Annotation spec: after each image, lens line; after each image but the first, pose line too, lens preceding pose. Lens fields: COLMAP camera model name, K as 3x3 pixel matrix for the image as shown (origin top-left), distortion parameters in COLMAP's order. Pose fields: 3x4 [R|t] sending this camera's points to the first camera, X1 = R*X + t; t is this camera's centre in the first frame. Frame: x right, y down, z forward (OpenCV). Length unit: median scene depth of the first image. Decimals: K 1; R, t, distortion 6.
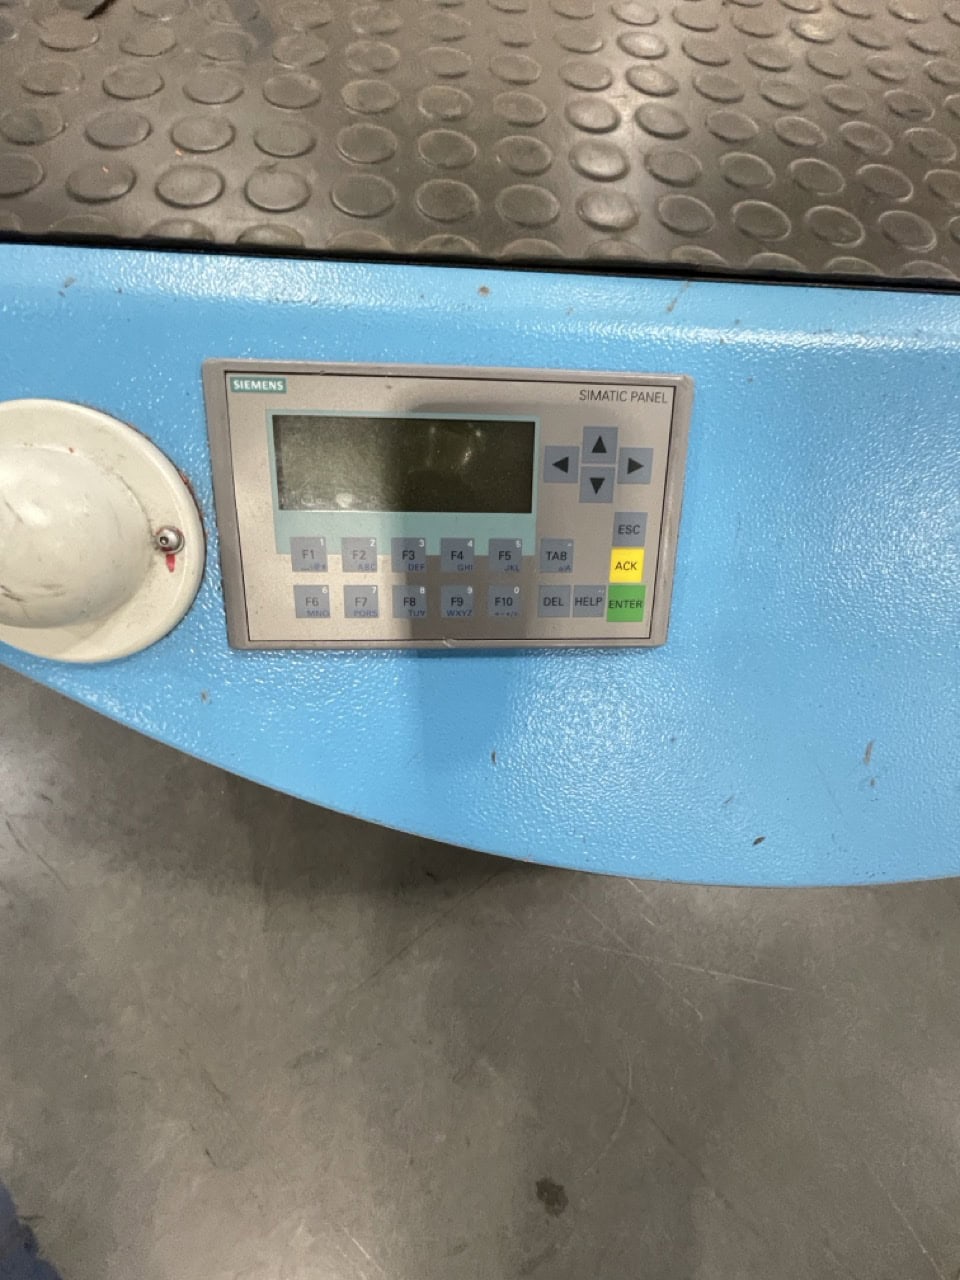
lens RADIAL K [[513.6, 0, 480.0], [0, 513.6, 640.0], [0, 0, 1]] dist [-0.000844, 0.000247]
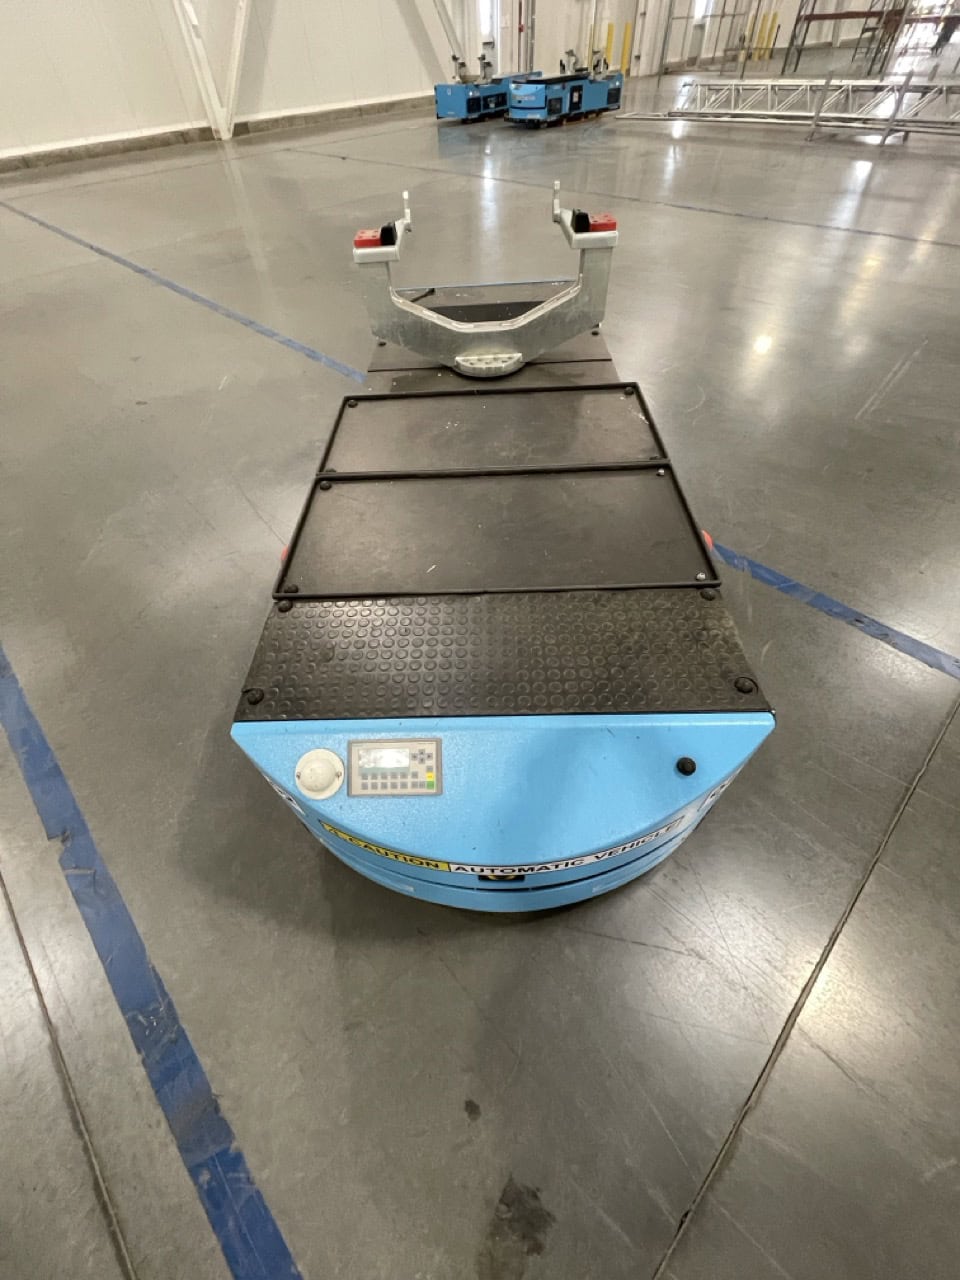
lens RADIAL K [[513.6, 0, 480.0], [0, 513.6, 640.0], [0, 0, 1]] dist [-0.000844, 0.000247]
pose [[0.990722, -0.045140, -0.128190, 0.488710], [0.001875, 0.947679, -0.319219, 0.057631], [0.135893, 0.316017, 0.938971, -1.306014]]
